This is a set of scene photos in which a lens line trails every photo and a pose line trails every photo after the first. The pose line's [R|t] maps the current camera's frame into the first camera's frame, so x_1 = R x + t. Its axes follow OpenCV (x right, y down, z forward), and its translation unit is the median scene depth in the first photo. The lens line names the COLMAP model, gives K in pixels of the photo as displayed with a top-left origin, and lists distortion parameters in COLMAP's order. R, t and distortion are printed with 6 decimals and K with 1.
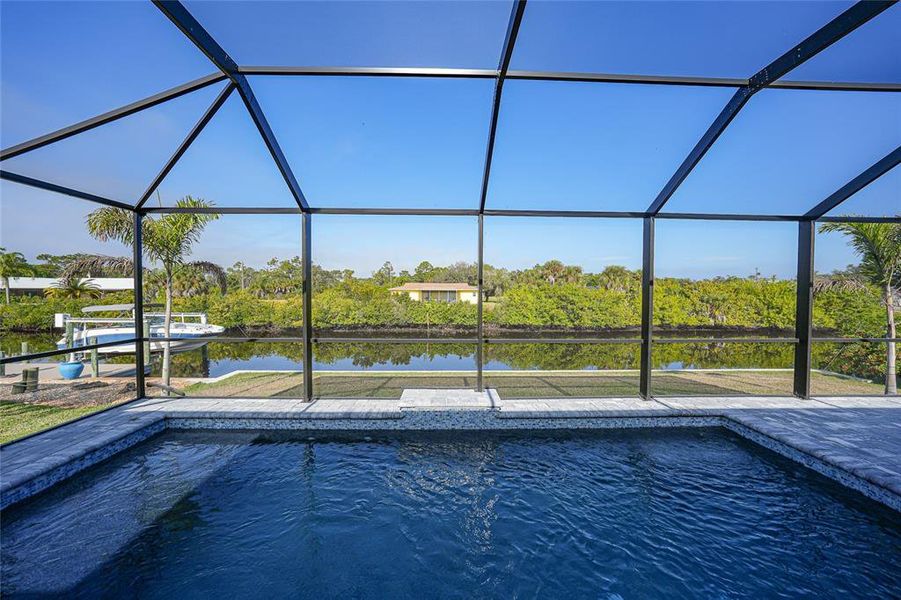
lens RADIAL K [[319.4, 0, 450.5], [0, 319.4, 300.0], [0, 0, 1]] dist [-0.025969, 0.006800]
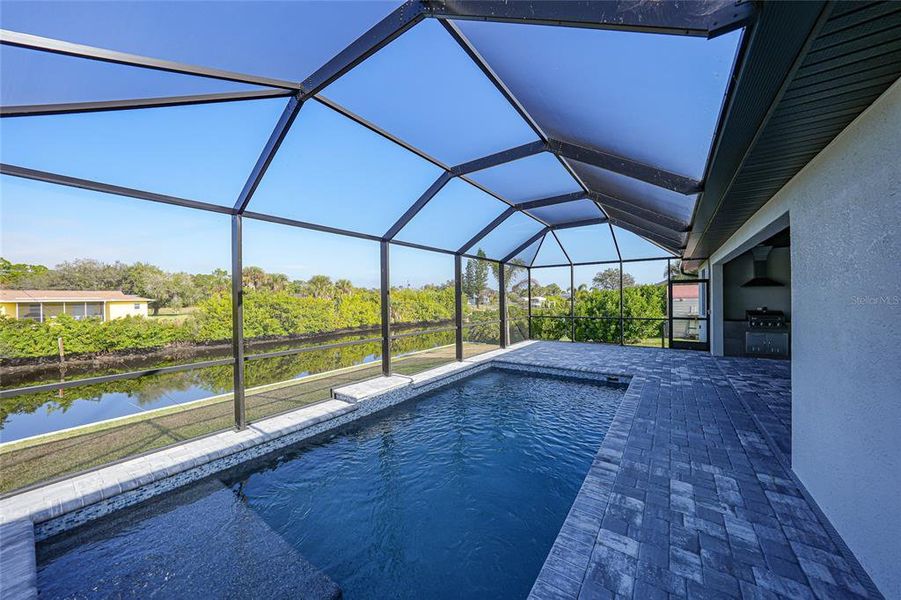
lens RADIAL K [[316.4, 0, 451.0], [0, 316.4, 298.8], [0, 0, 1]] dist [-0.027029, 0.006371]
pose [[0.597571, -0.015783, 0.801661, -0.095180], [0.038396, 0.999223, -0.008949, -0.001034], [-0.800896, 0.036128, 0.597713, 0.001908]]
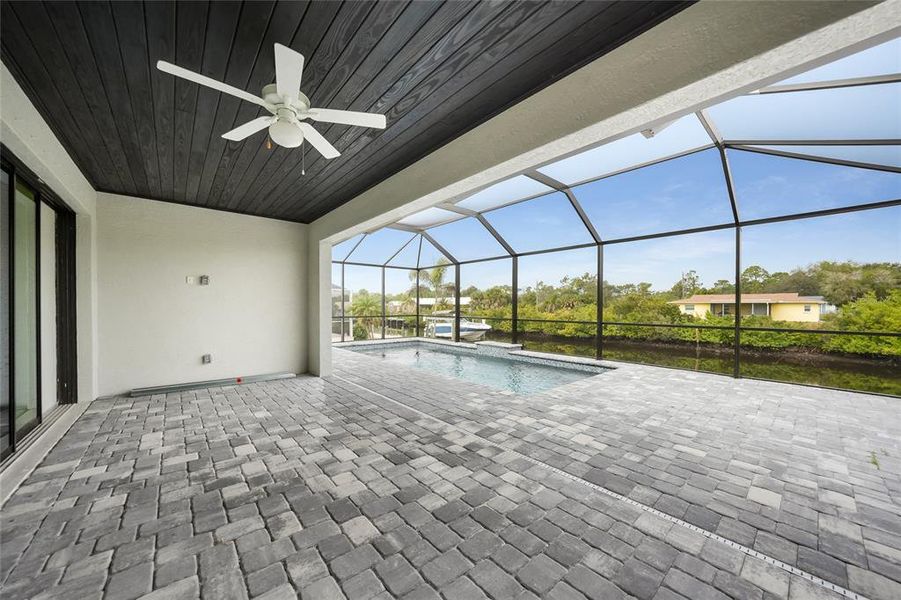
lens RADIAL K [[324.8, 0, 449.8], [0, 324.8, 309.0], [0, 0, 1]] dist [-0.027413, 0.006825]
pose [[0.634830, 0.003301, -0.772645, 0.172513], [-0.020149, 0.999722, -0.012284, 0.011917], [0.772389, 0.023366, 0.634720, -0.074773]]
